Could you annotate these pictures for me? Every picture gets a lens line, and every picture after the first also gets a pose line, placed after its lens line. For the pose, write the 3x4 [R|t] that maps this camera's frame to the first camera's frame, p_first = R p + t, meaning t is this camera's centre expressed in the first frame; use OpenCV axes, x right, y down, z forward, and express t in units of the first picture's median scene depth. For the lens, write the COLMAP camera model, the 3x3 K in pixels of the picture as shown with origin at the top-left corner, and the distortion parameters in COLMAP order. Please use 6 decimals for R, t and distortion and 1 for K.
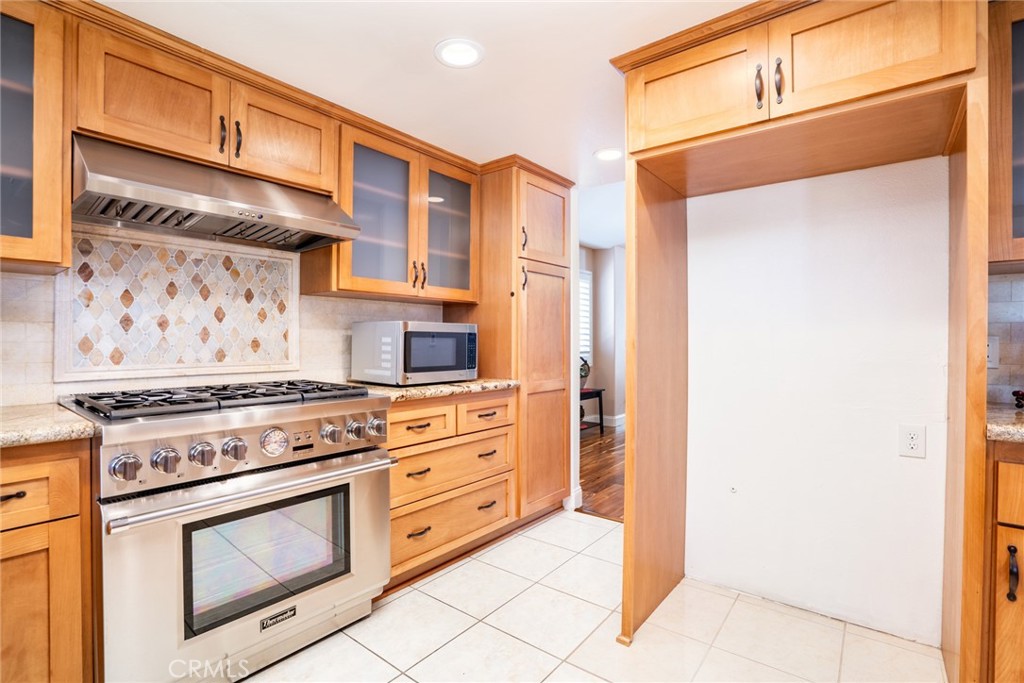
lens RADIAL K [[481.2, 0, 511.2], [0, 481.2, 341.4], [0, 0, 1]] dist [-0.040894, 0.011868]
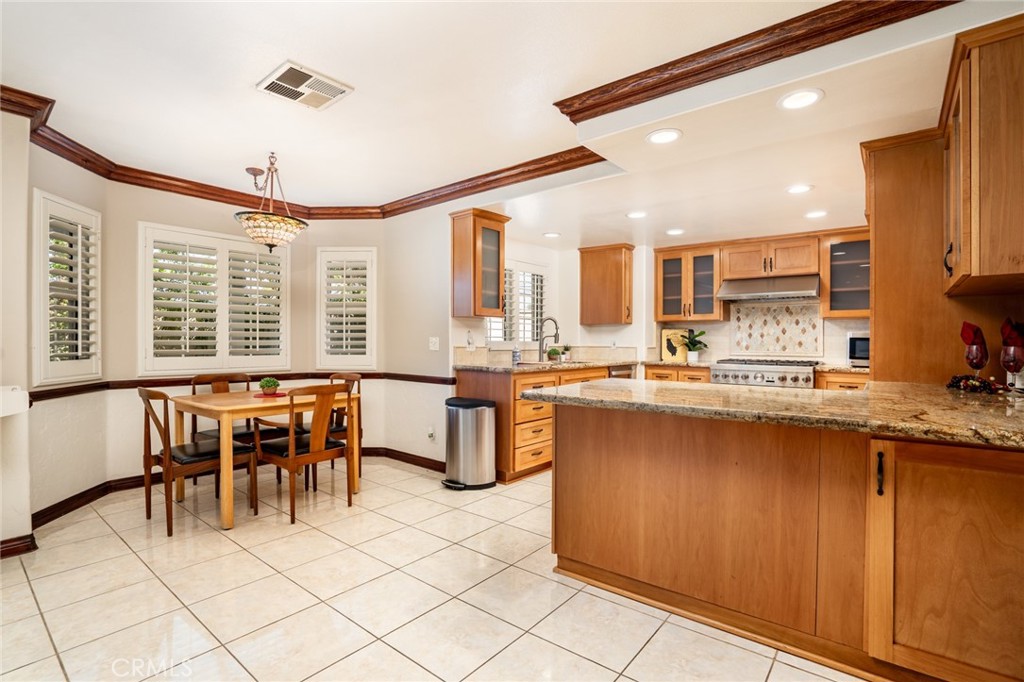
lens RADIAL K [[481.2, 0, 522.0], [0, 481.2, 344.1], [0, 0, 1]] dist [-0.040894, 0.011868]
pose [[0.001569, 0.005929, -0.999981, 1.925539], [-0.007305, 0.999956, 0.005917, 0.004462], [0.999972, 0.007295, 0.001612, -0.354425]]
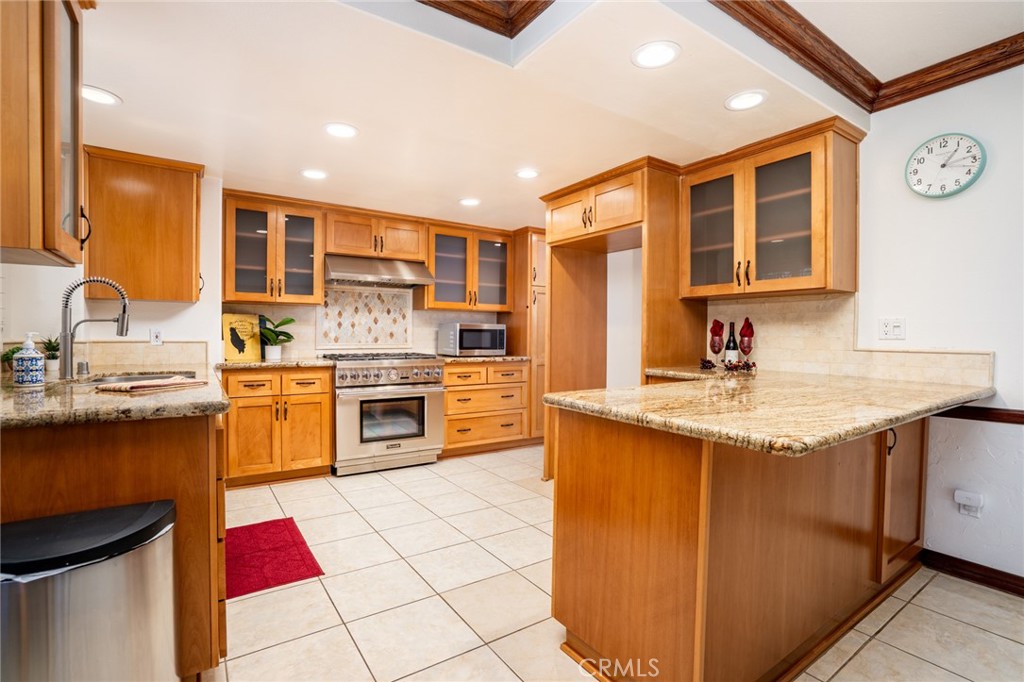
lens RADIAL K [[481.2, 0, 507.5], [0, 481.2, 339.6], [0, 0, 1]] dist [-0.040894, 0.011868]
pose [[0.952083, 0.008030, -0.305733, 0.664138], [-0.005851, 0.999951, 0.008043, 0.008380], [0.305783, -0.005869, 0.952083, -0.953416]]
